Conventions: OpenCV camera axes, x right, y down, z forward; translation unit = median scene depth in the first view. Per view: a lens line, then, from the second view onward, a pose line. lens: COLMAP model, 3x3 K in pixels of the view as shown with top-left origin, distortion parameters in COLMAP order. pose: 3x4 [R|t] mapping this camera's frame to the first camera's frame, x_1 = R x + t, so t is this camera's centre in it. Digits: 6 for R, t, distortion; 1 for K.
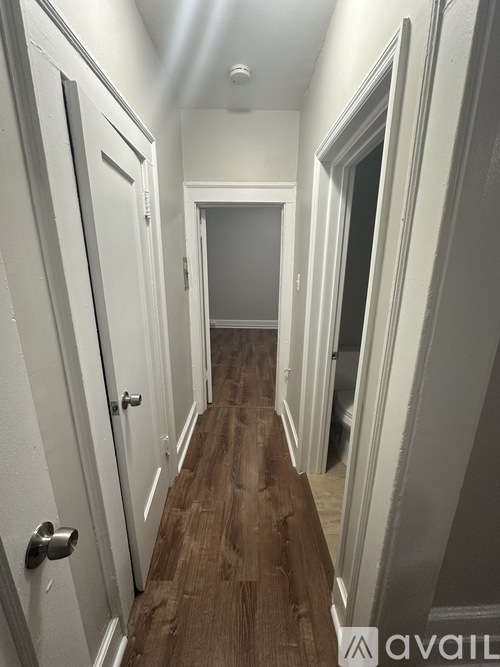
lens RADIAL K [[266.3, 0, 250.0], [0, 266.3, 333.5], [0, 0, 1]] dist [-0.001052, -0.000171]
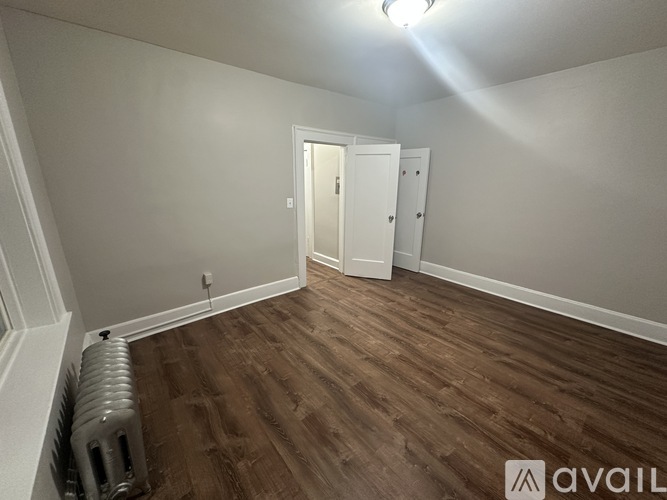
lens RADIAL K [[266.3, 0, 333.5], [0, 266.3, 250.0], [0, 0, 1]] dist [-0.001052, -0.000171]
pose [[-0.759908, 0.166458, -0.628356, 0.741807], [-0.176595, 0.877434, 0.446008, -0.467199], [0.625583, 0.449890, -0.637374, 1.697546]]
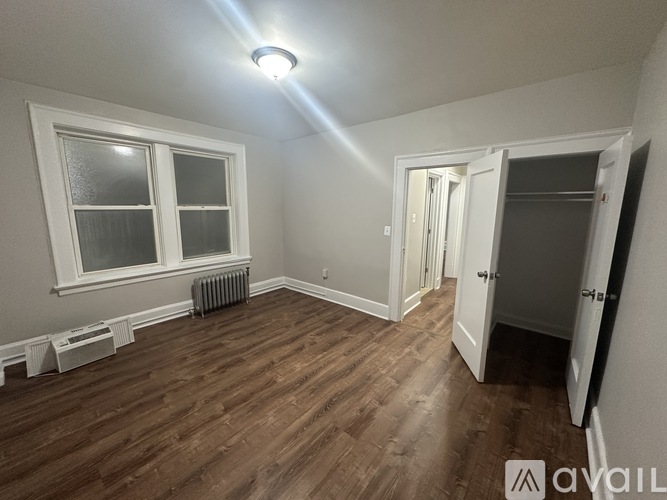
lens RADIAL K [[264.7, 0, 333.5], [0, 264.7, 250.0], [0, 0, 1]] dist [-0.009940, 0.000142]
pose [[-0.765792, -0.119171, 0.631950, -0.372149], [0.155477, 0.919220, 0.361749, -0.480823], [-0.624011, 0.375278, -0.685403, 1.734510]]
